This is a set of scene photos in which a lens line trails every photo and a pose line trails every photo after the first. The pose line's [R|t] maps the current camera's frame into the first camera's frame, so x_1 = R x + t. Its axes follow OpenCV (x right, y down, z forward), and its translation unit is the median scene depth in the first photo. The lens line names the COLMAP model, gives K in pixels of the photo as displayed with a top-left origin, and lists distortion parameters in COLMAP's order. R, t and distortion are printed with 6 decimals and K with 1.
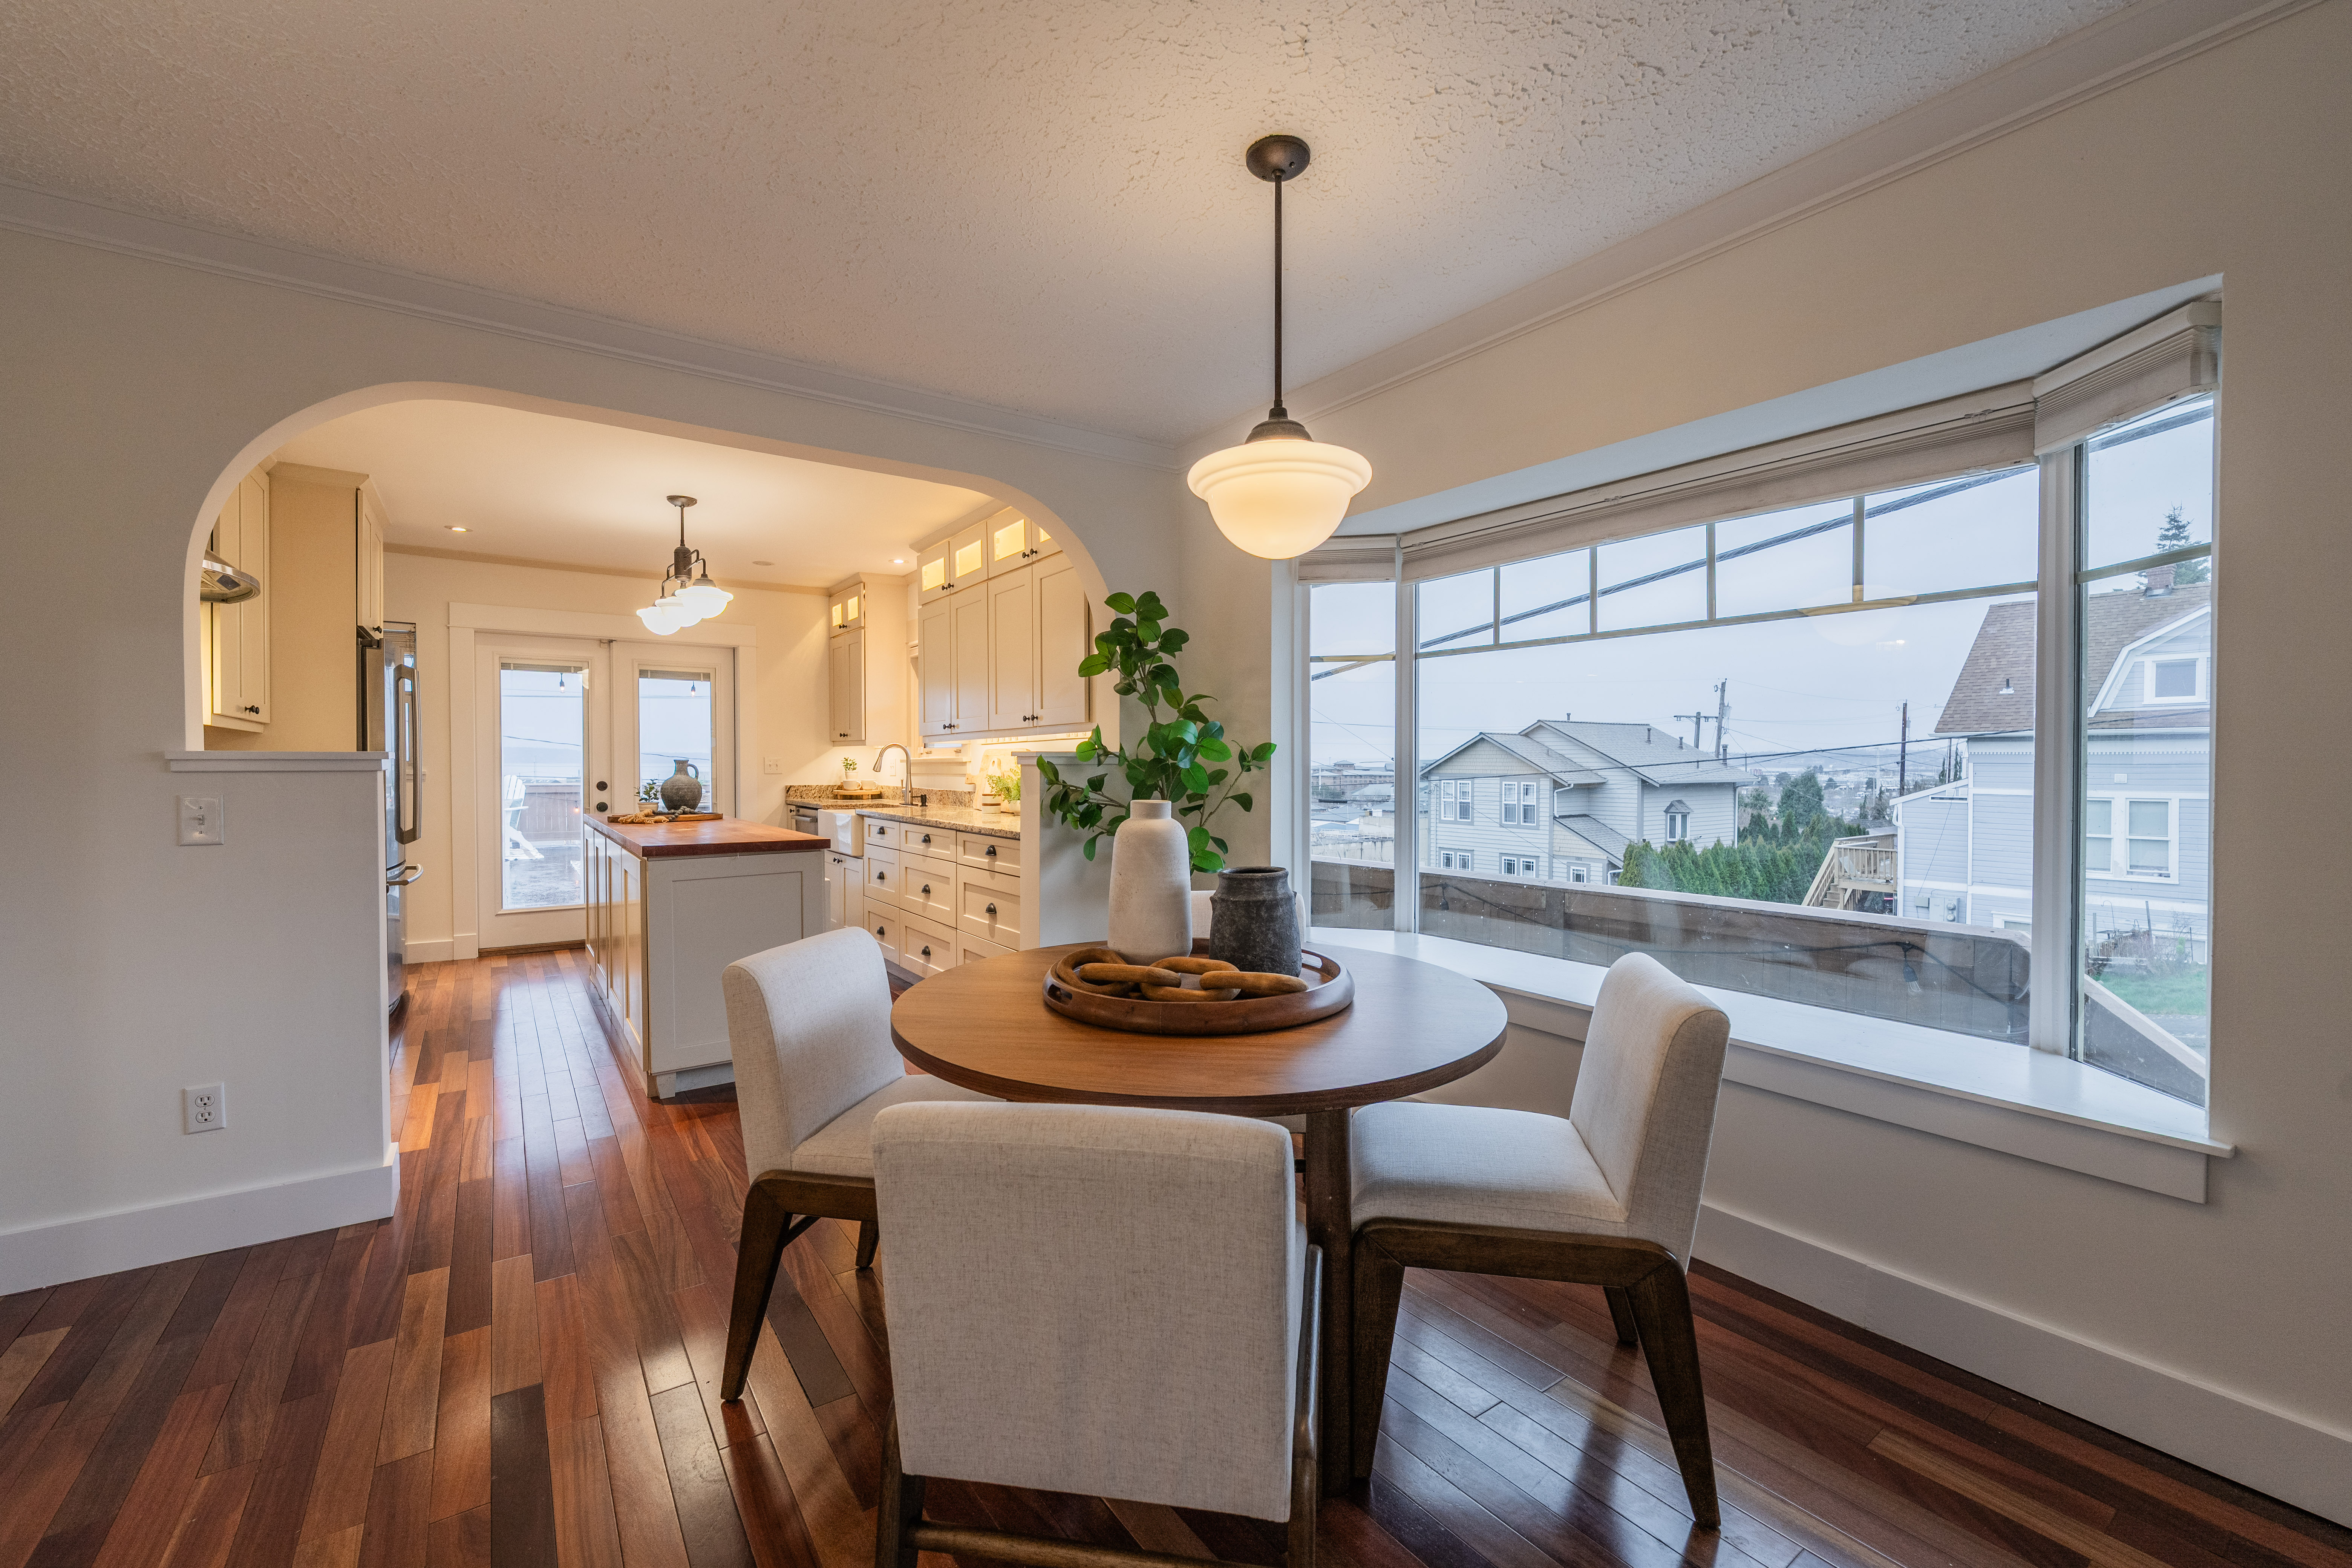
lens RADIAL K [[952.9, 0, 1152.6], [0, 952.9, 781.2], [0, 0, 1]] dist [0.000531, -0.000158]
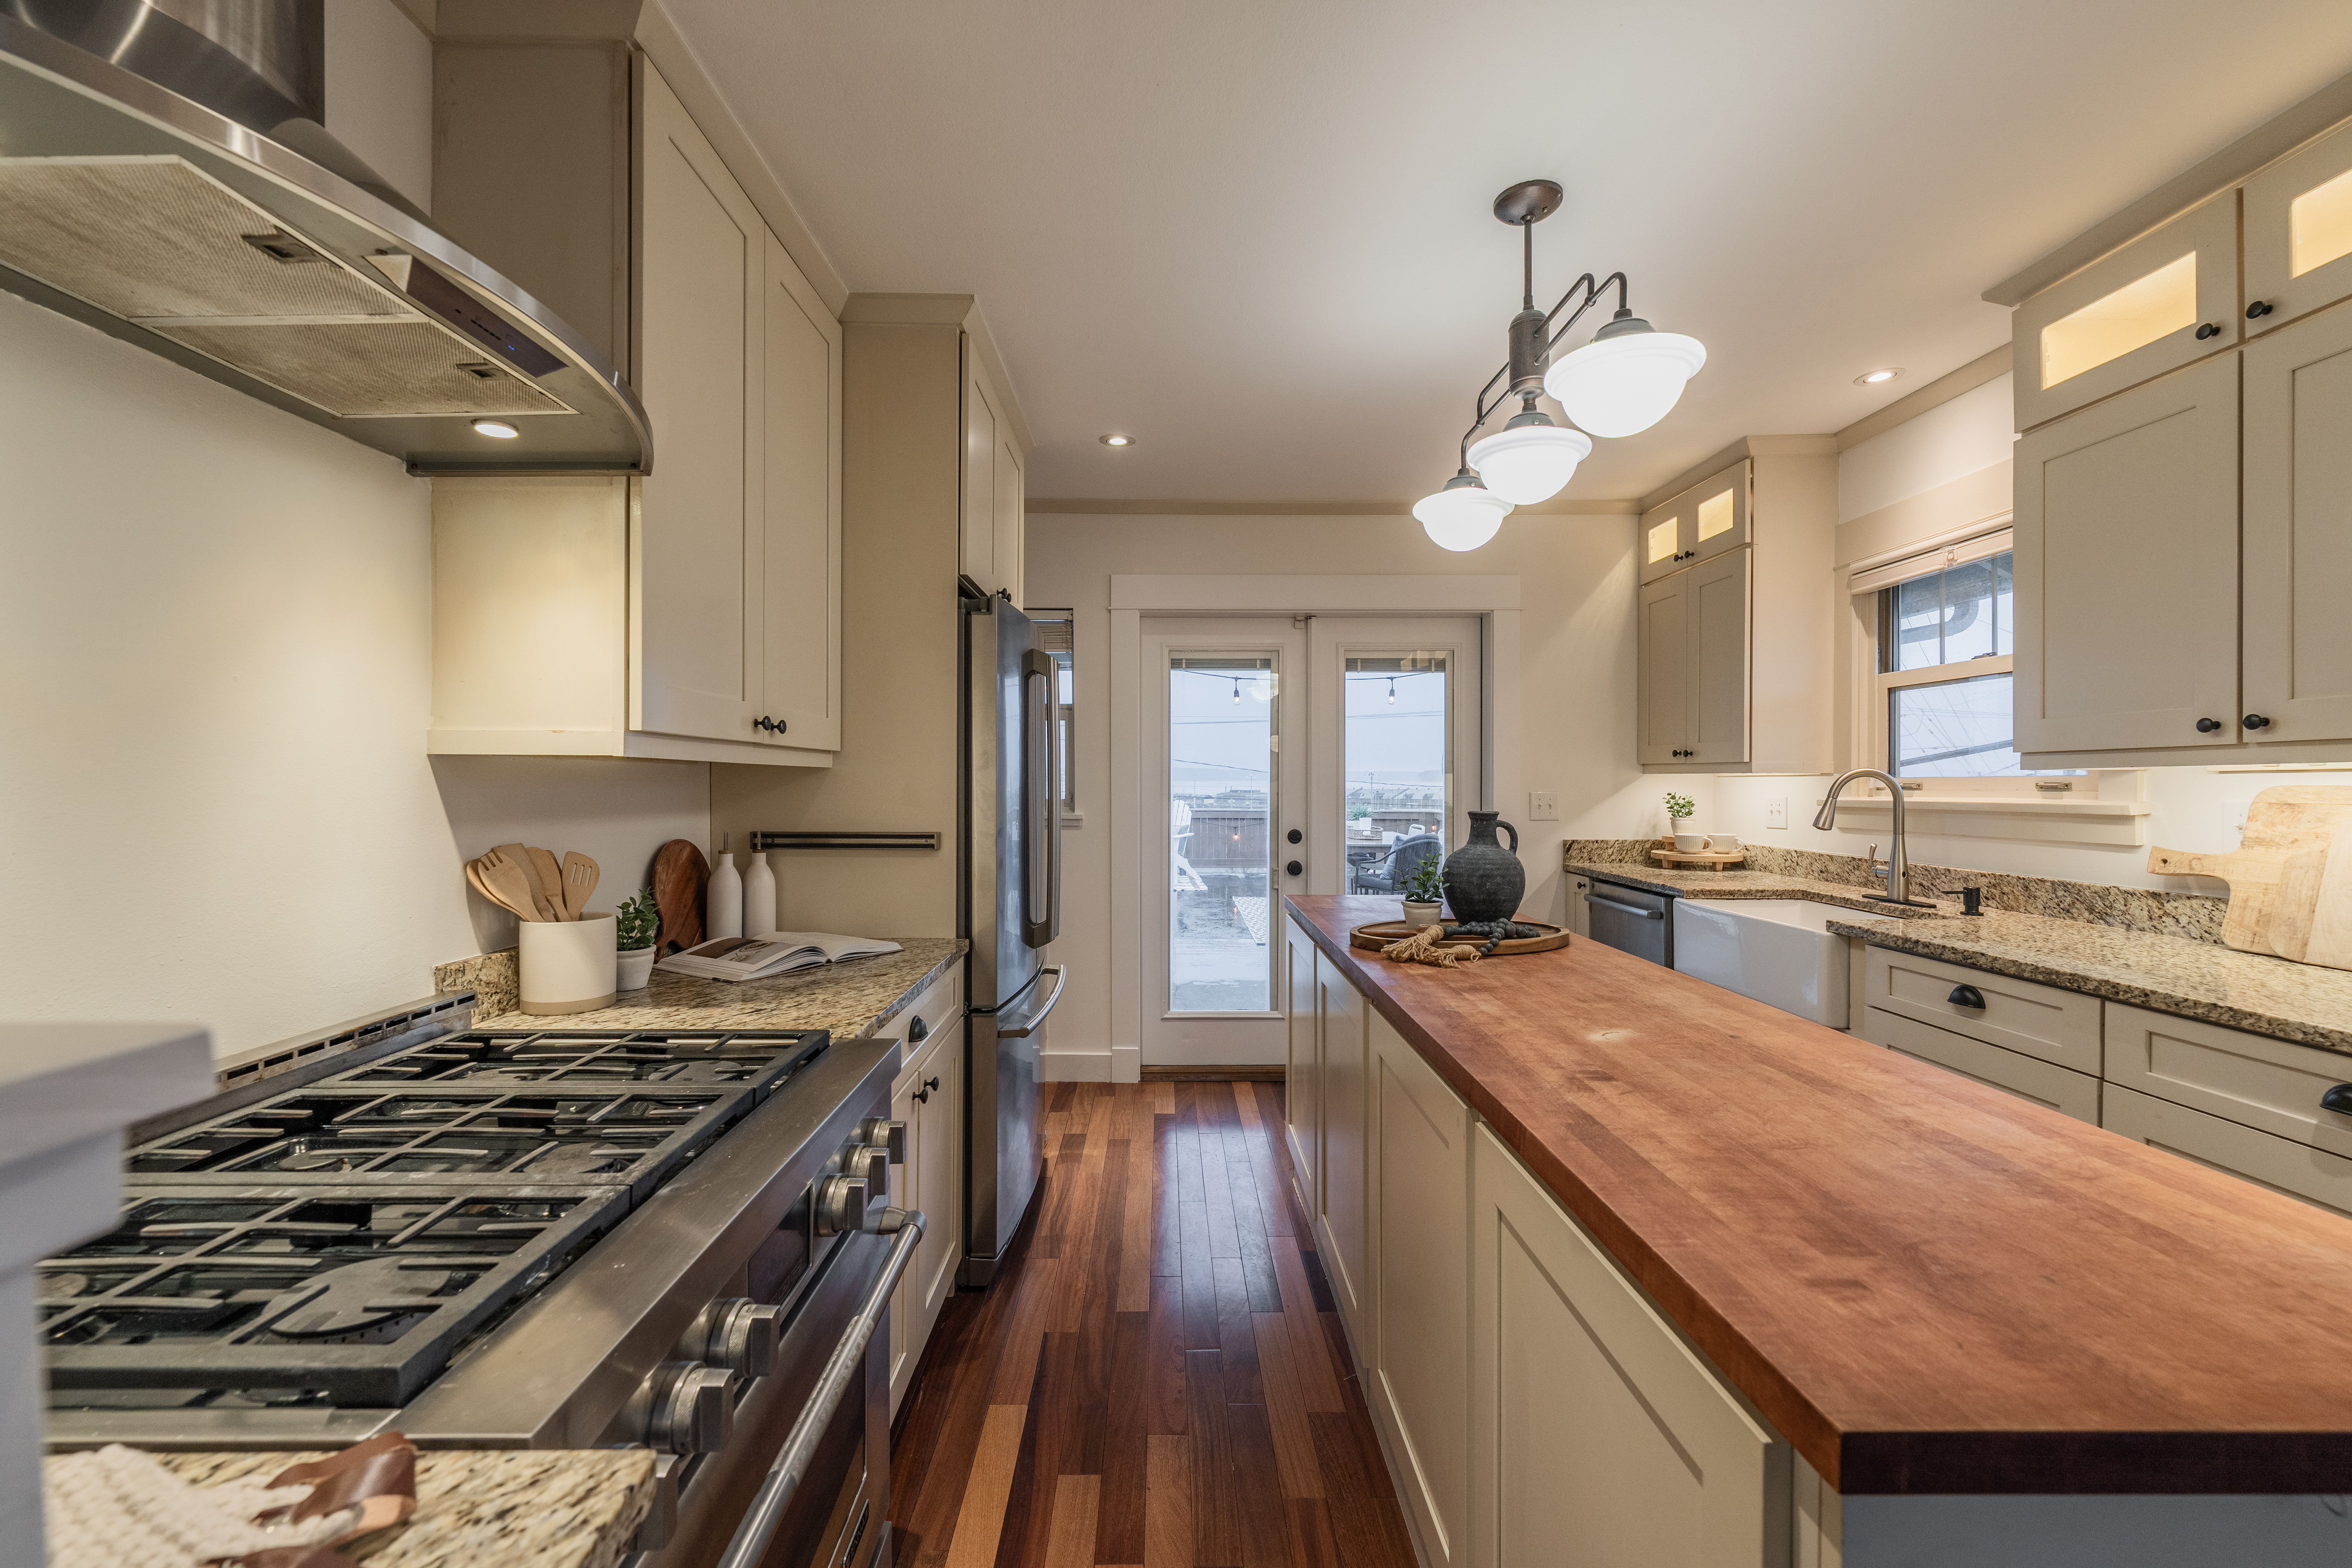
lens RADIAL K [[941.7, 0, 1179.8], [0, 941.7, 791.5], [0, 0, 1]] dist [-0.000046, -0.000115]
pose [[0.830581, 0.005340, -0.556872, -0.376943], [-0.009270, 0.999948, -0.004238, -0.030747], [0.556820, 0.008683, 0.830588, 0.554652]]
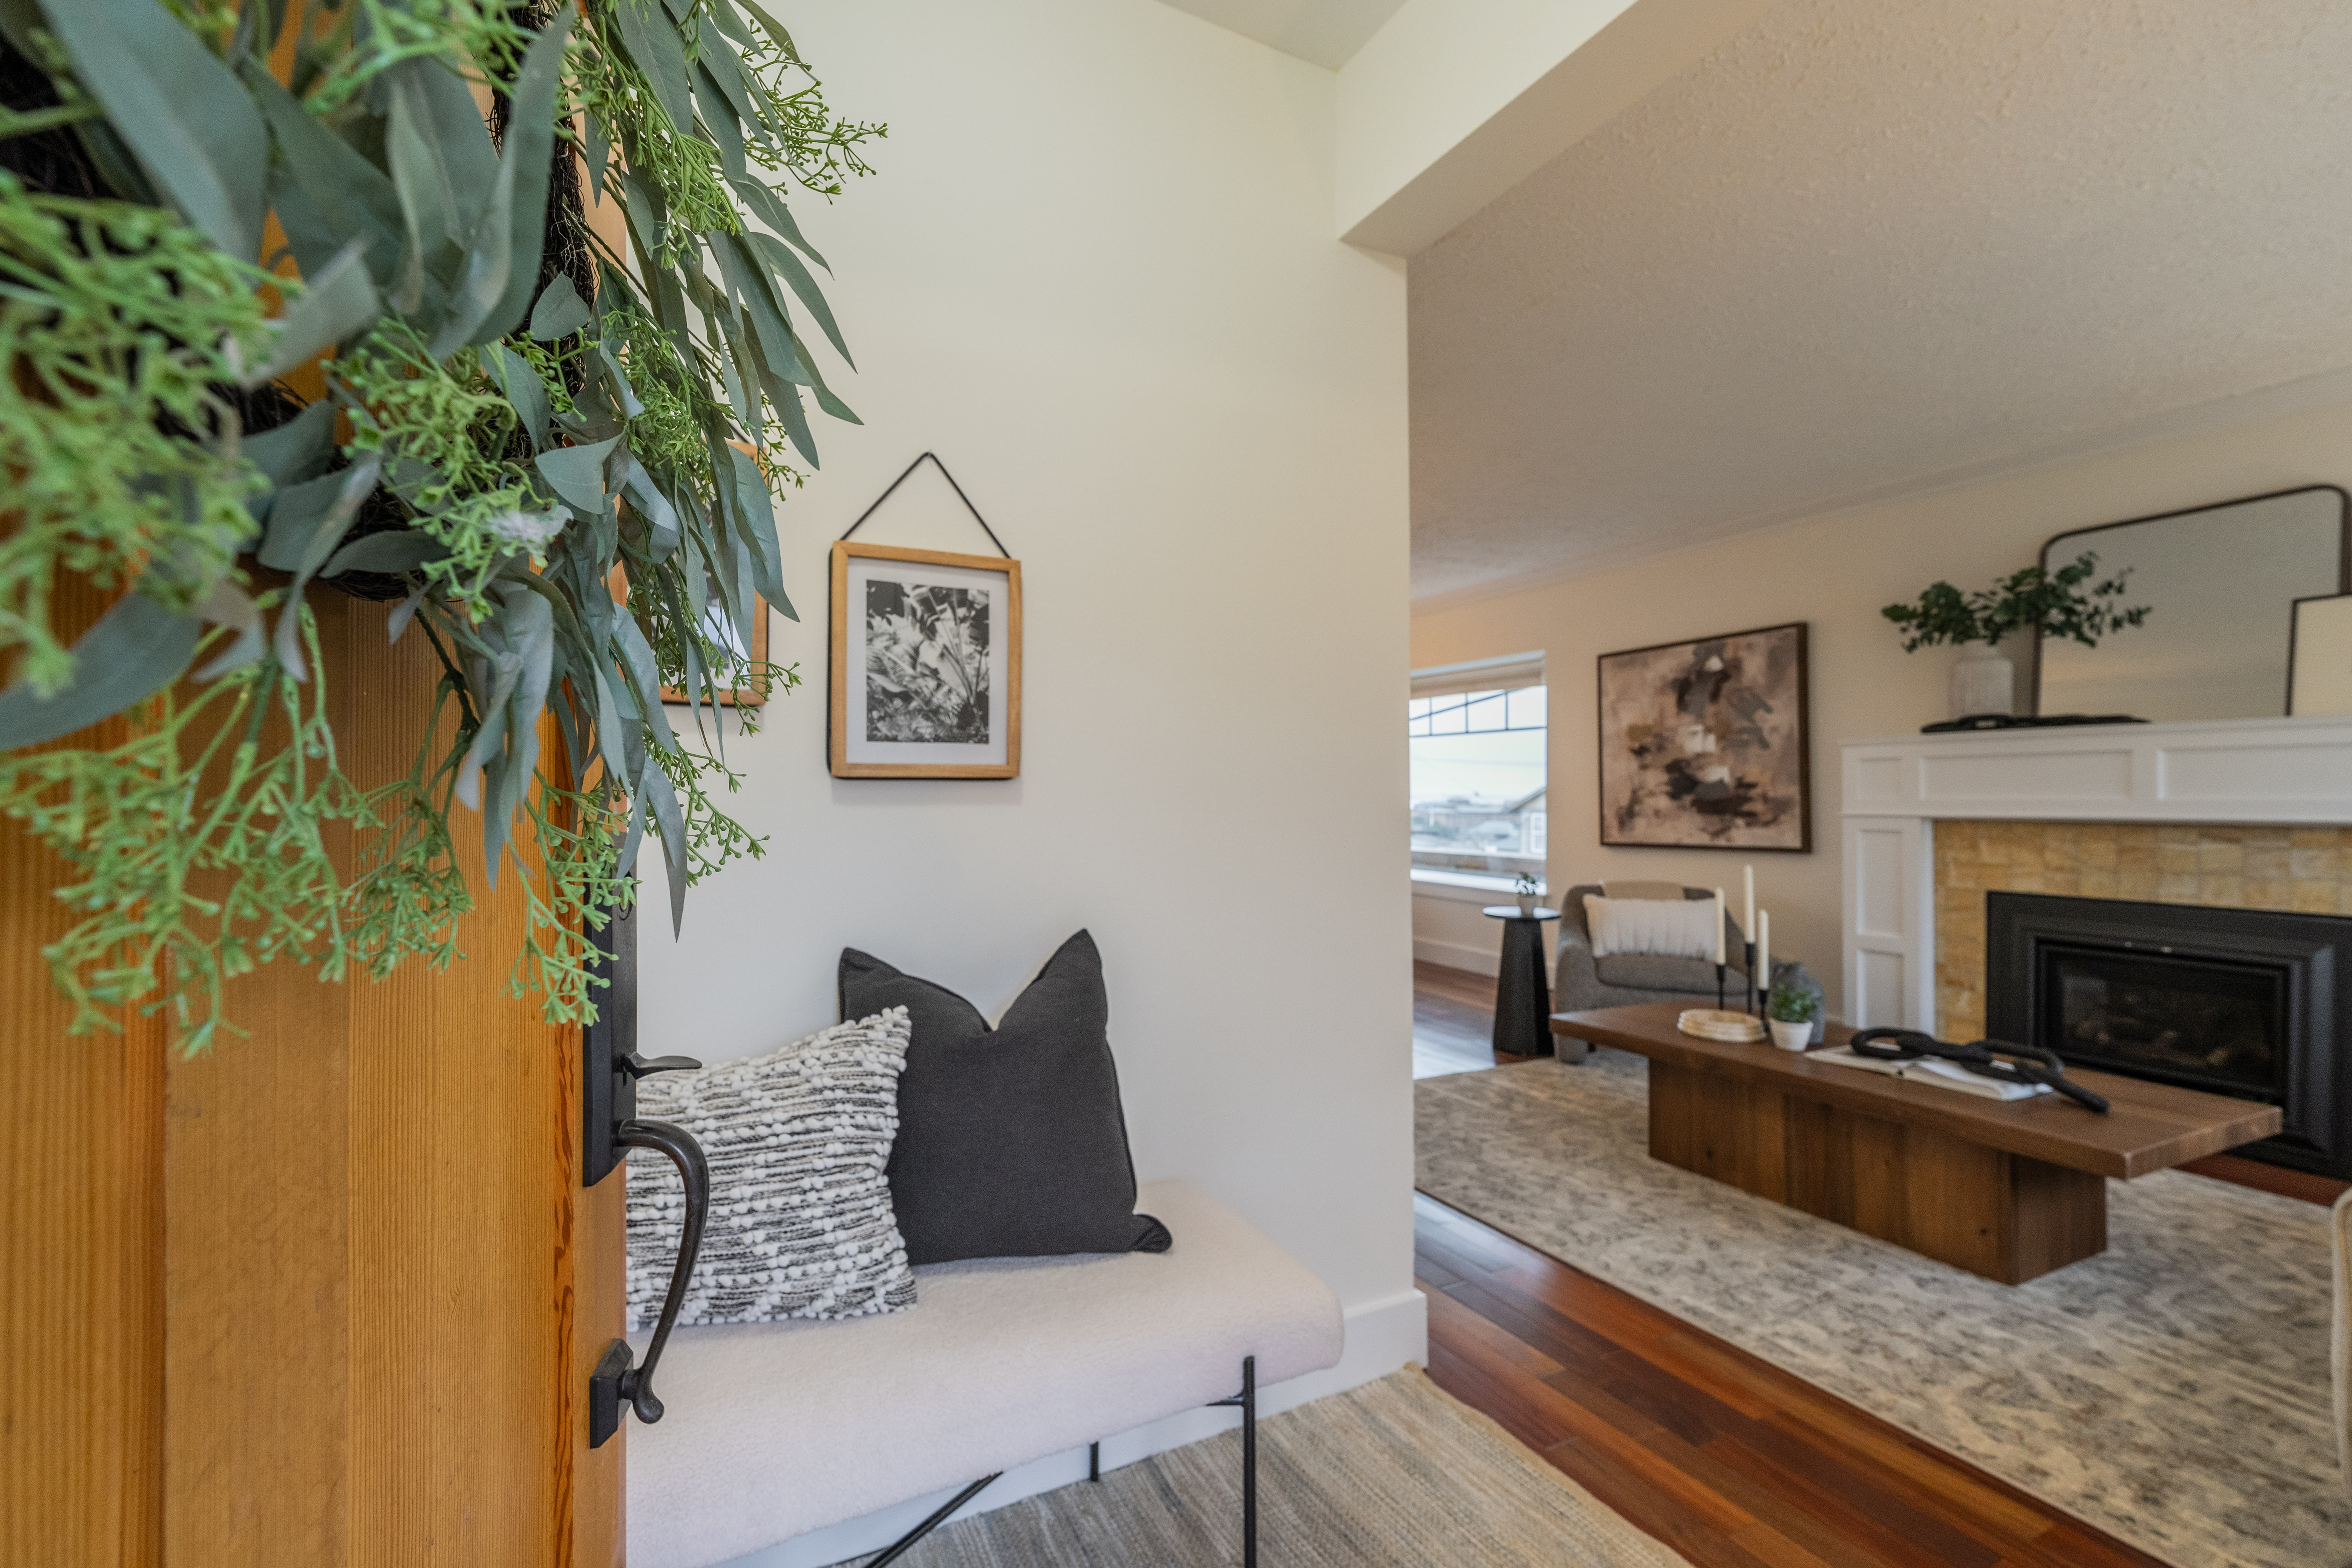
lens RADIAL K [[977.1, 0, 1108.4], [0, 977.1, 794.9], [0, 0, 1]] dist [-0.001215, -0.000584]
pose [[0.988903, 0.006803, -0.148407, 0.025241], [-0.009875, 0.999752, -0.019972, 0.033861], [0.148234, 0.021216, 0.988725, -0.980086]]
